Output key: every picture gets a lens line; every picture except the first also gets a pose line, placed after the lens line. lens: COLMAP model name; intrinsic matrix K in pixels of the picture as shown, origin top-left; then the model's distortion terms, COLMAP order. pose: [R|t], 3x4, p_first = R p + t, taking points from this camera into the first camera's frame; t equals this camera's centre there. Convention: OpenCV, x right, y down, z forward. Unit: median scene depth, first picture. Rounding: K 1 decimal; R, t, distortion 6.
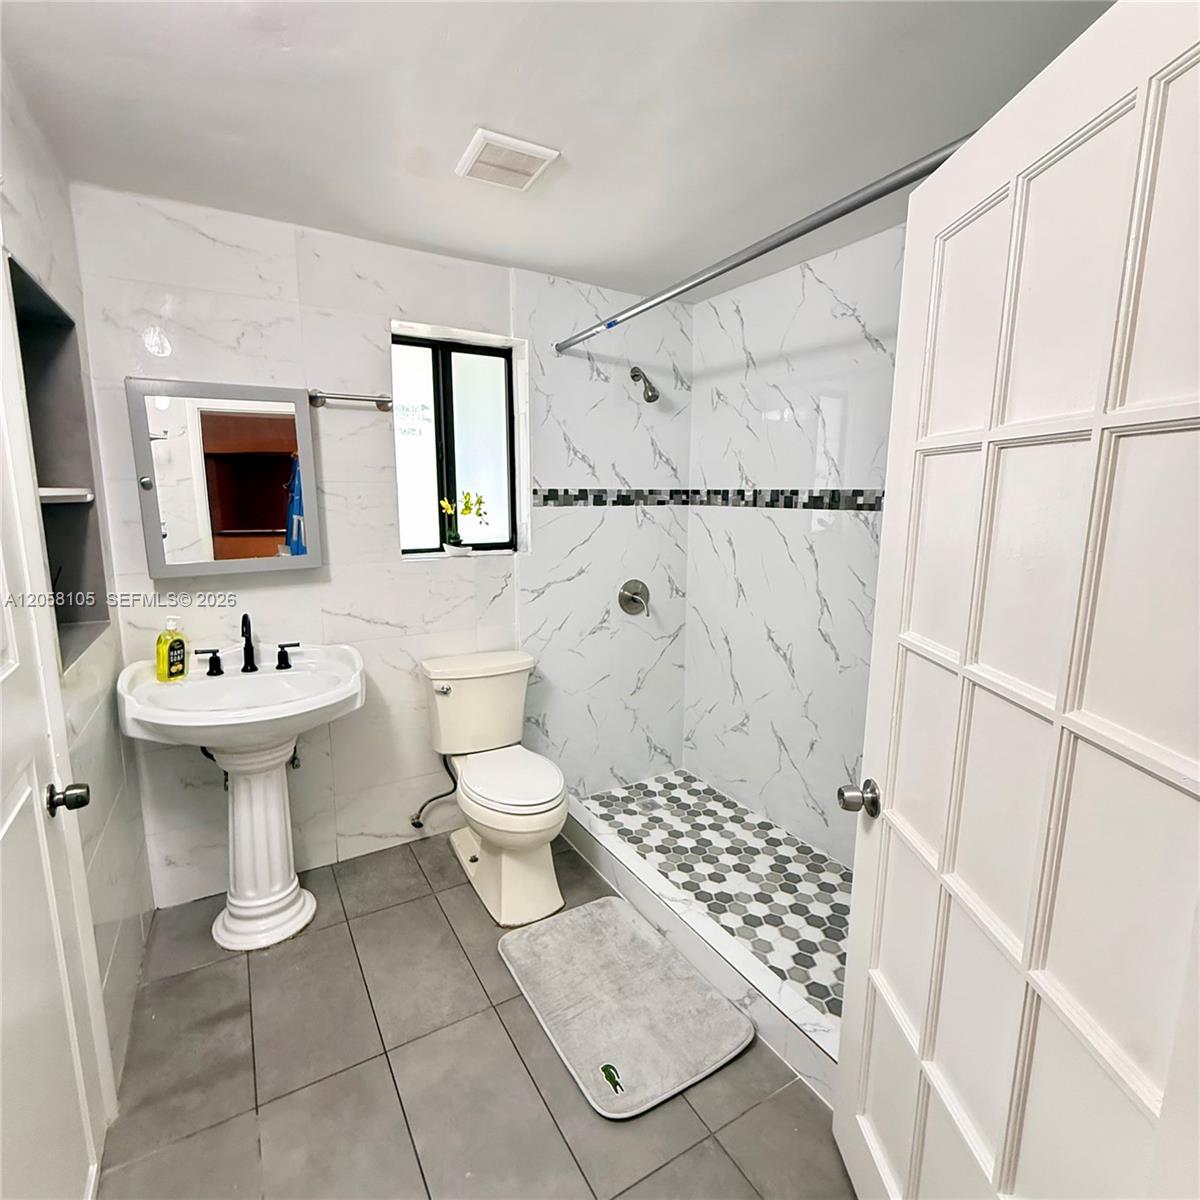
lens RADIAL K [[638.1, 0, 604.0], [0, 638.1, 594.9], [0, 0, 1]] dist [0.003285, -0.001625]
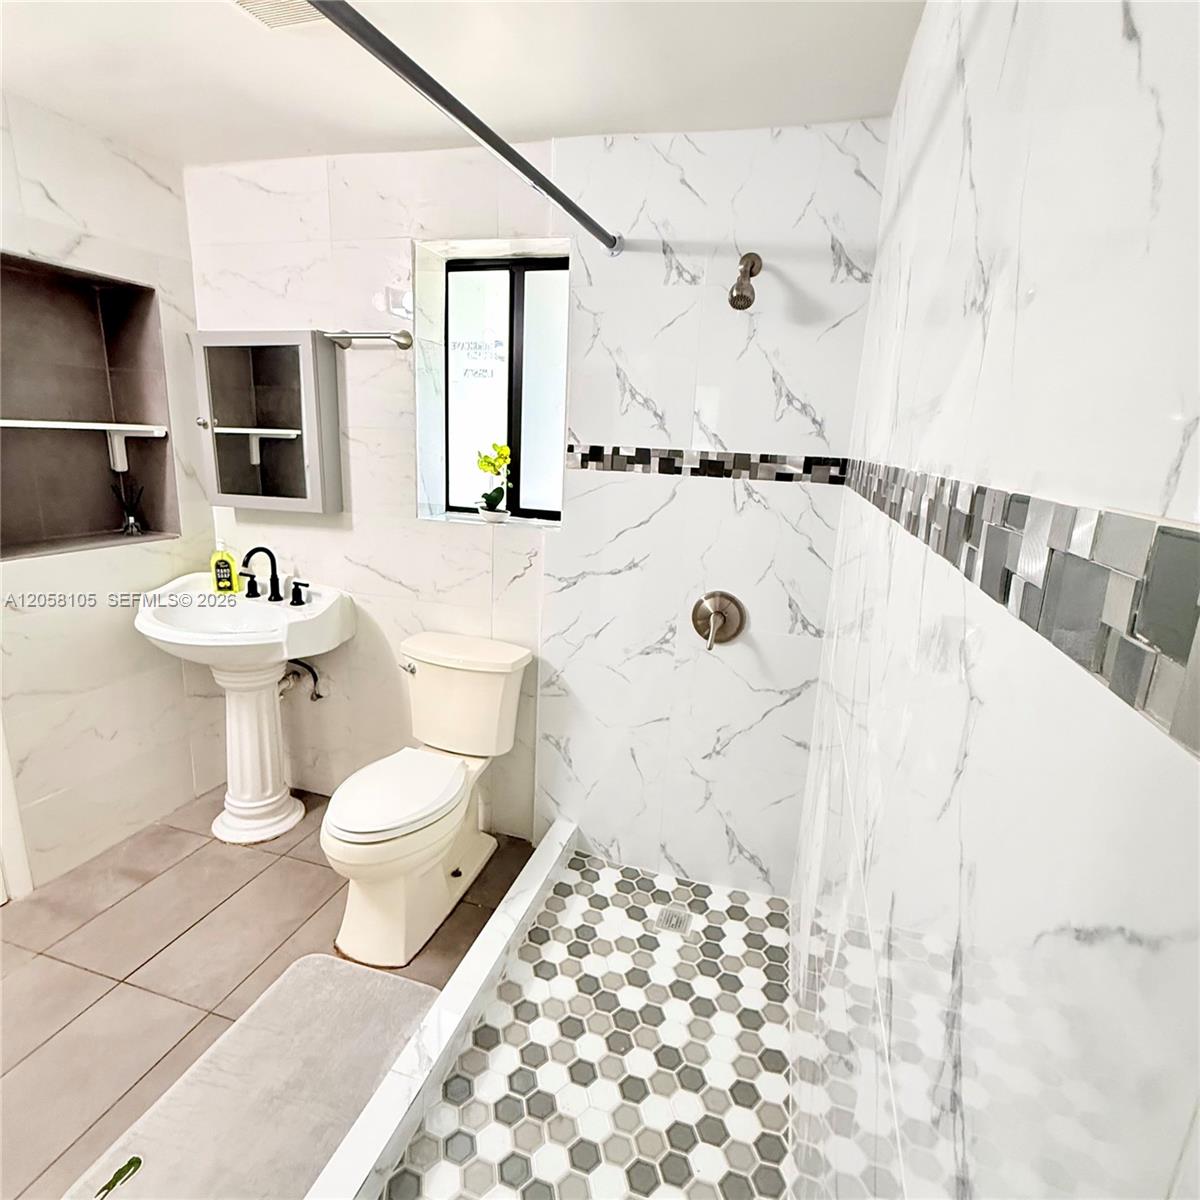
lens RADIAL K [[672.7, 0, 611.2], [0, 672.7, 599.4], [0, 0, 1]] dist [-0.006147, 0.002538]
pose [[0.676500, 0.200083, -0.708742, 0.505743], [-0.161367, 0.979271, 0.122429, -0.090119], [0.718546, 0.031545, 0.694763, 0.480257]]
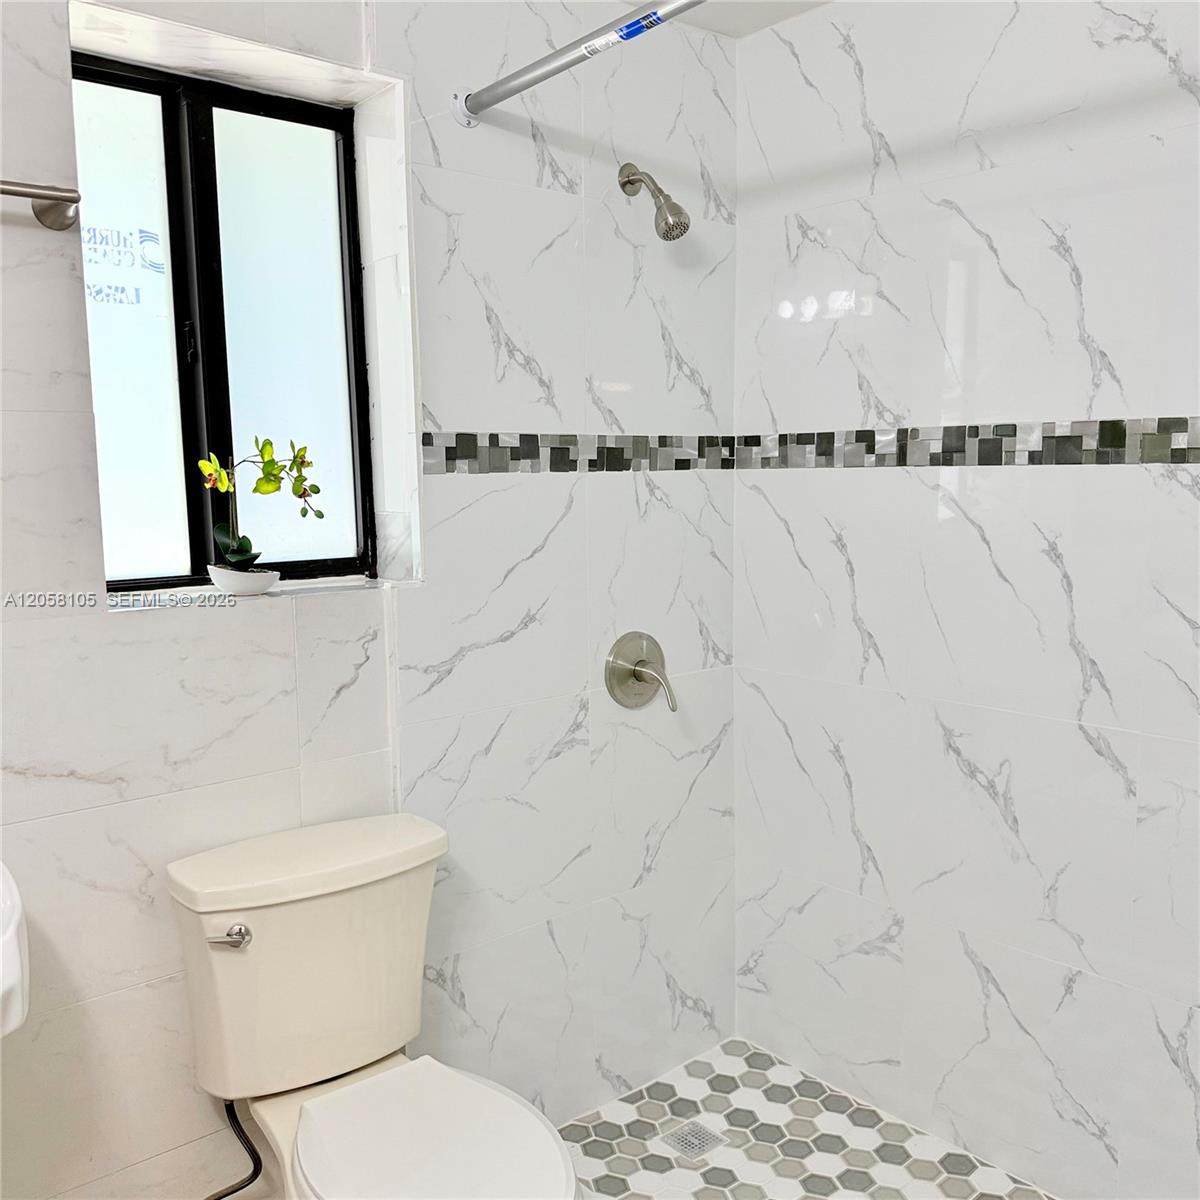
lens RADIAL K [[1134.9, 0, 609.5], [0, 1134.9, 607.7], [0, 0, 1]] dist [0.068513, 0.000000]
pose [[0.983923, -0.036695, 0.174783, -0.122326], [0.043336, 0.998471, -0.034329, -0.015930], [-0.173256, 0.041352, 0.984008, 0.222892]]
